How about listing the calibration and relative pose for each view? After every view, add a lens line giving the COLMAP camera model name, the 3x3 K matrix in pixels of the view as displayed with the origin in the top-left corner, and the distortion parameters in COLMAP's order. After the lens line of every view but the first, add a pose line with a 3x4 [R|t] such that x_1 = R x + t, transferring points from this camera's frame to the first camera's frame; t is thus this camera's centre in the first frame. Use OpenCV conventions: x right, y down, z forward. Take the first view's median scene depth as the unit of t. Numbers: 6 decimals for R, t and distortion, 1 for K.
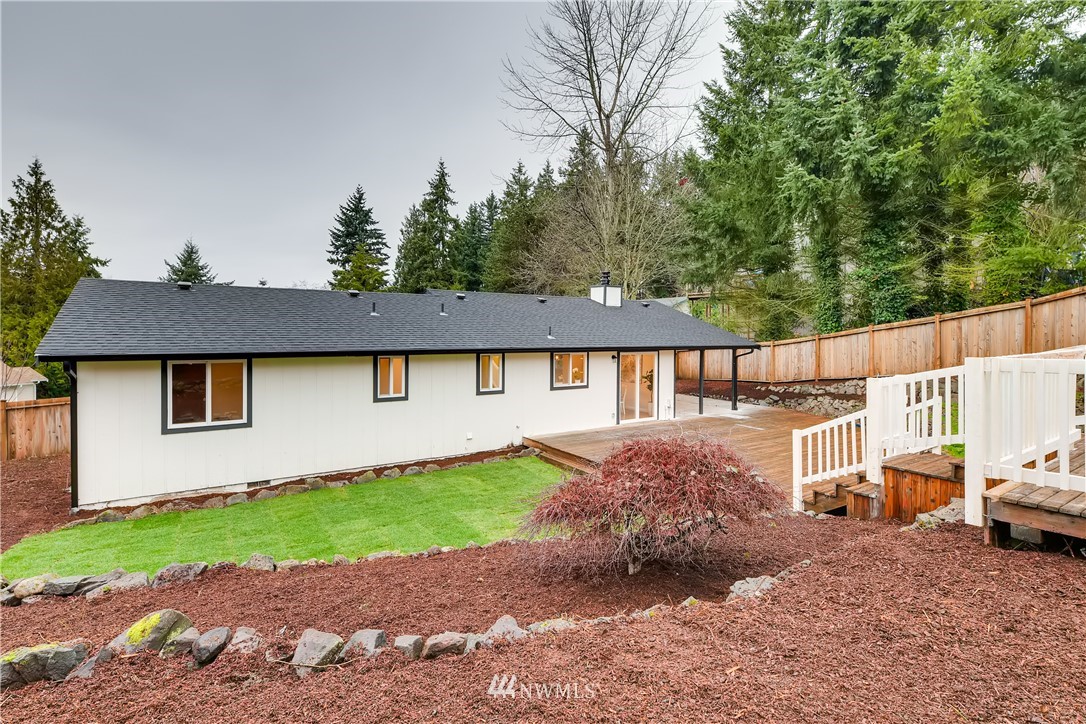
lens RADIAL K [[535.2, 0, 543.3], [0, 535.2, 345.4], [0, 0, 1]] dist [0.001267, -0.000049]
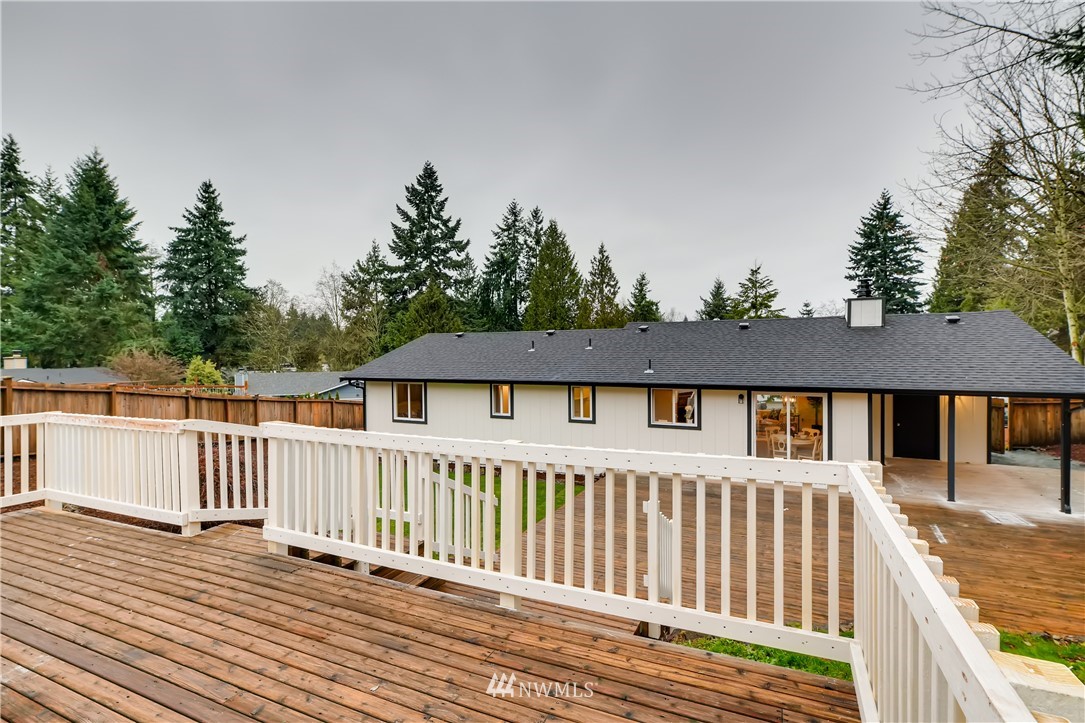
lens RADIAL K [[513.0, 0, 545.9], [0, 513.0, 360.4], [0, 0, 1]] dist [0.008235, 0.000201]
pose [[0.495419, 0.005974, -0.868633, 0.135297], [-0.008997, 0.999958, 0.001745, -0.006579], [0.868607, 0.006950, 0.495452, 0.074459]]
